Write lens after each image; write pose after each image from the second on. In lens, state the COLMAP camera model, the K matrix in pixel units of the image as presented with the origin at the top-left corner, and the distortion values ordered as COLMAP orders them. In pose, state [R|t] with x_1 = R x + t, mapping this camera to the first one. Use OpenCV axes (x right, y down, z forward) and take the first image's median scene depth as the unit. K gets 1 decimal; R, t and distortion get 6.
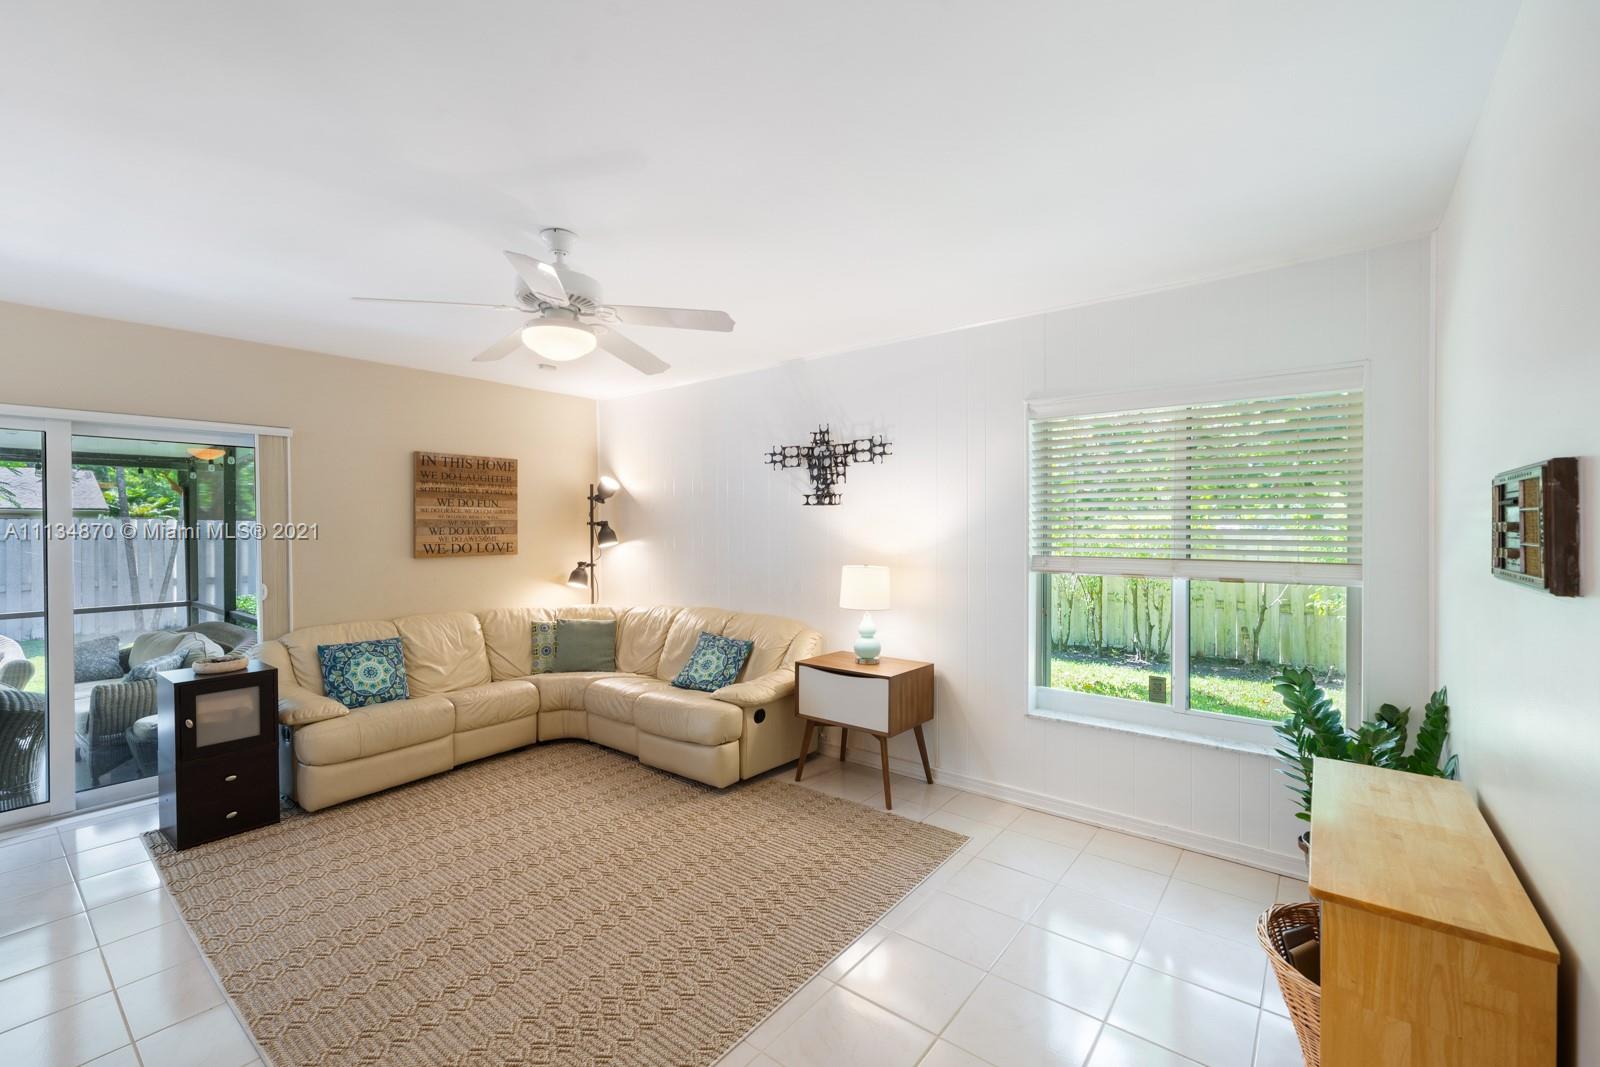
lens RADIAL K [[637.0, 0, 787.8], [0, 637.0, 536.1], [0, 0, 1]] dist [0.000272, -0.000116]
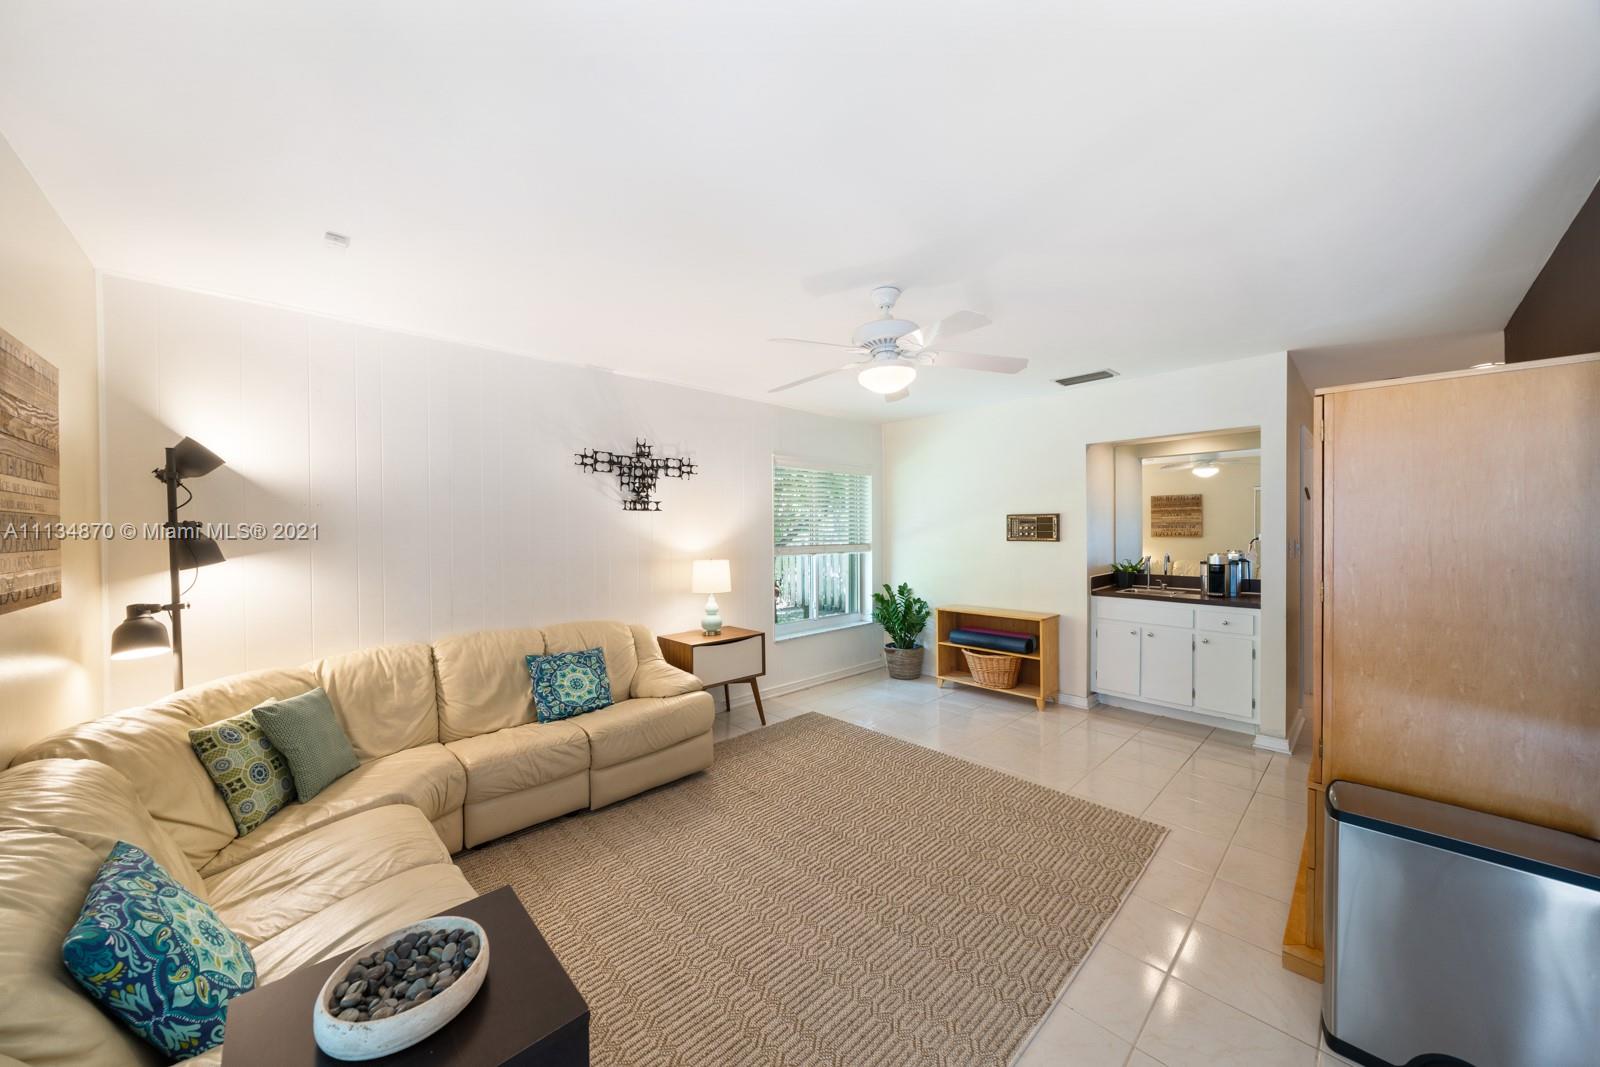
lens RADIAL K [[549.5, 0, 783.7], [0, 549.5, 529.3], [0, 0, 1]] dist [-0.006489, 0.000688]
pose [[0.176572, 0.001411, 0.984287, -0.863079], [0.021004, 0.999766, -0.005201, -0.005527], [-0.984064, 0.021593, 0.176501, 0.593042]]
